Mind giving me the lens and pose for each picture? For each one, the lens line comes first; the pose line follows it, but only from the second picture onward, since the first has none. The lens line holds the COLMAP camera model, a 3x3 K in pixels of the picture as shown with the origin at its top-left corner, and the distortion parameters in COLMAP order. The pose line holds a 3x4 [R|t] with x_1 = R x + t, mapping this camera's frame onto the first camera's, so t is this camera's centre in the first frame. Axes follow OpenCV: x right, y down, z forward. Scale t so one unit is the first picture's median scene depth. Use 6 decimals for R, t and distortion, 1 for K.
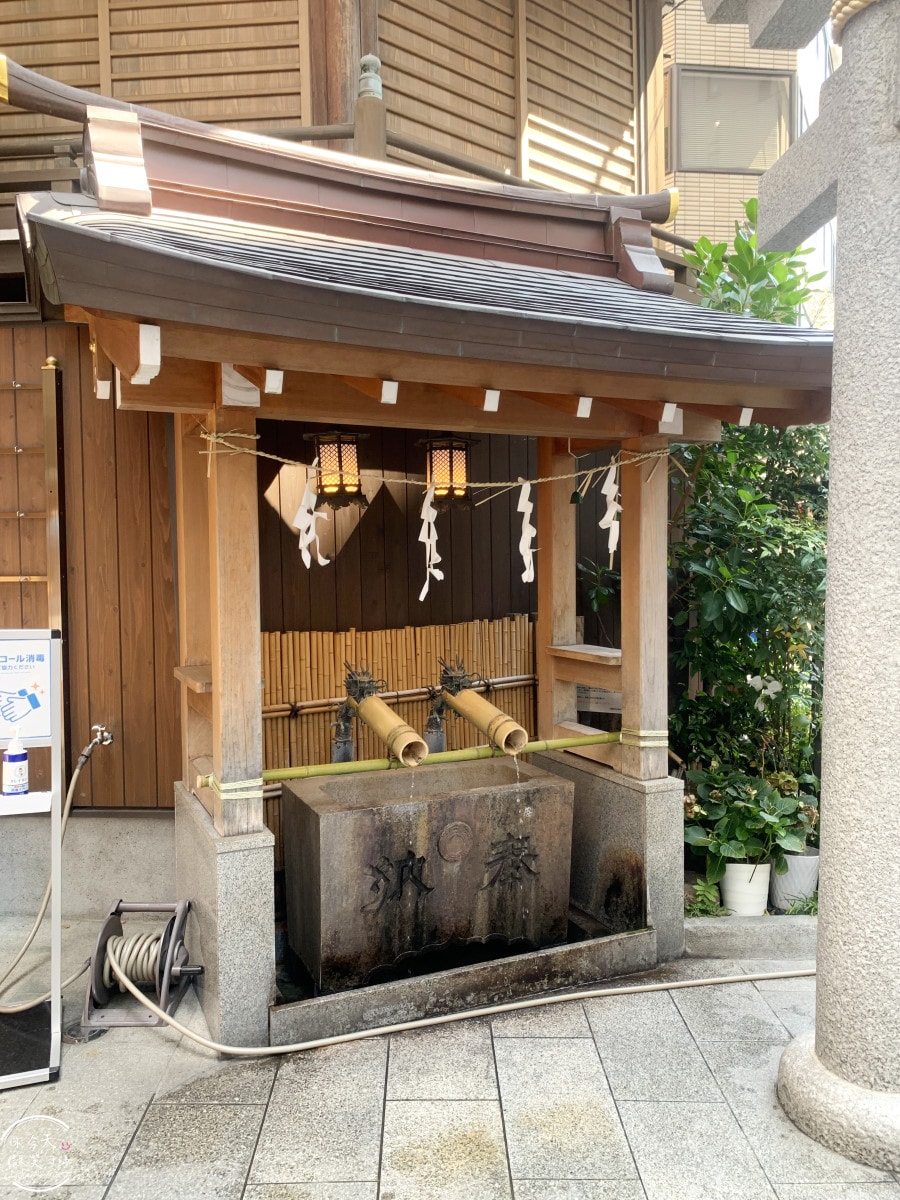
lens RADIAL K [[908.2, 0, 449.9], [0, 908.2, 577.3], [0, 0, 1]] dist [0.035000, -0.048322]
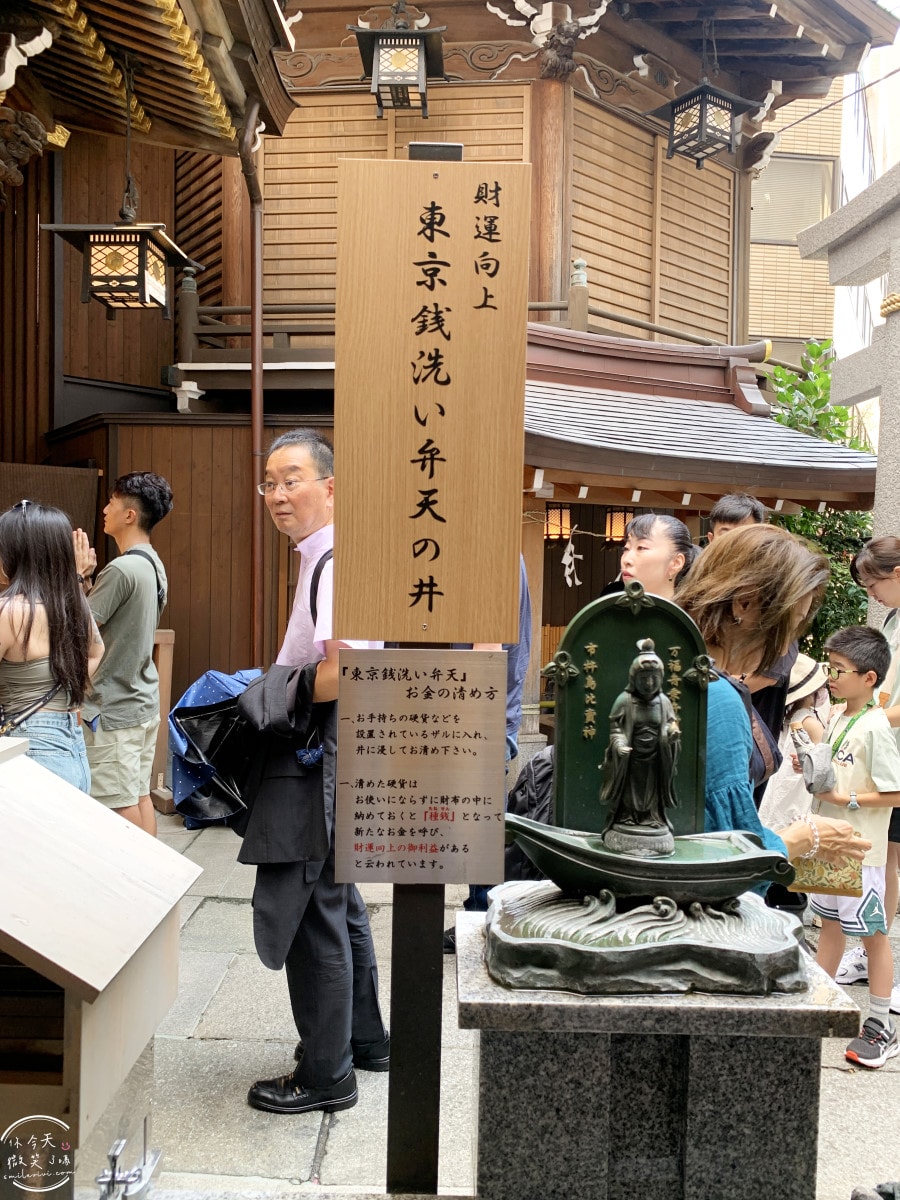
lens RADIAL K [[862.2, 0, 444.8], [0, 862.2, 597.3], [0, 0, 1]] dist [-0.002825, -0.010945]
pose [[0.998501, 0.035189, -0.041922, -0.237744], [-0.034512, 0.999264, 0.016765, -0.007750], [0.042481, -0.015293, 0.998980, -0.497903]]
